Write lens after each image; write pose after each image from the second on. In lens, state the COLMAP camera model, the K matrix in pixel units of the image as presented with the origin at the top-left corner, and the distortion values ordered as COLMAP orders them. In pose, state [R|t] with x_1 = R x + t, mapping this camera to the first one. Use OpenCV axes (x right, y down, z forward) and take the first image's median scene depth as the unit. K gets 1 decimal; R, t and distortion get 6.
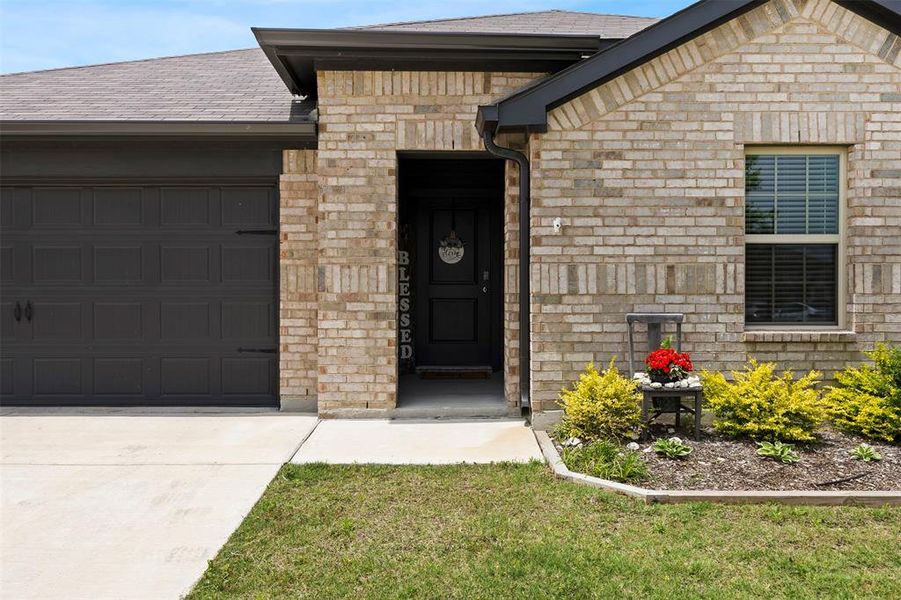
lens RADIAL K [[346.5, 0, 447.2], [0, 346.5, 295.5], [0, 0, 1]] dist [-0.002051, -0.000088]
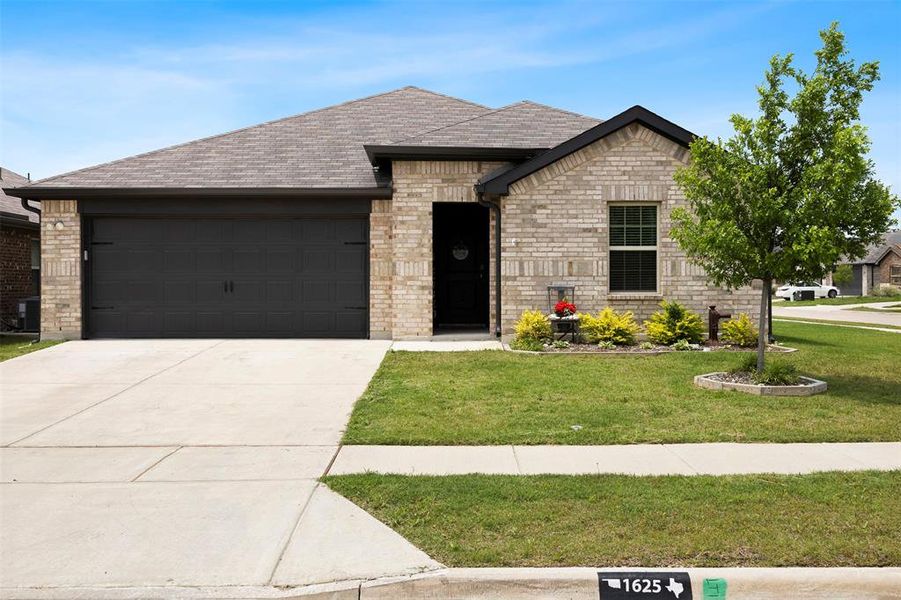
lens RADIAL K [[379.2, 0, 453.9], [0, 379.2, 301.1], [0, 0, 1]] dist [-0.008079, -0.000088]
pose [[0.999992, -0.001150, 0.003743, -0.039678], [0.001038, 0.999551, 0.029953, 0.074531], [-0.003775, -0.029949, 0.999544, -1.193126]]
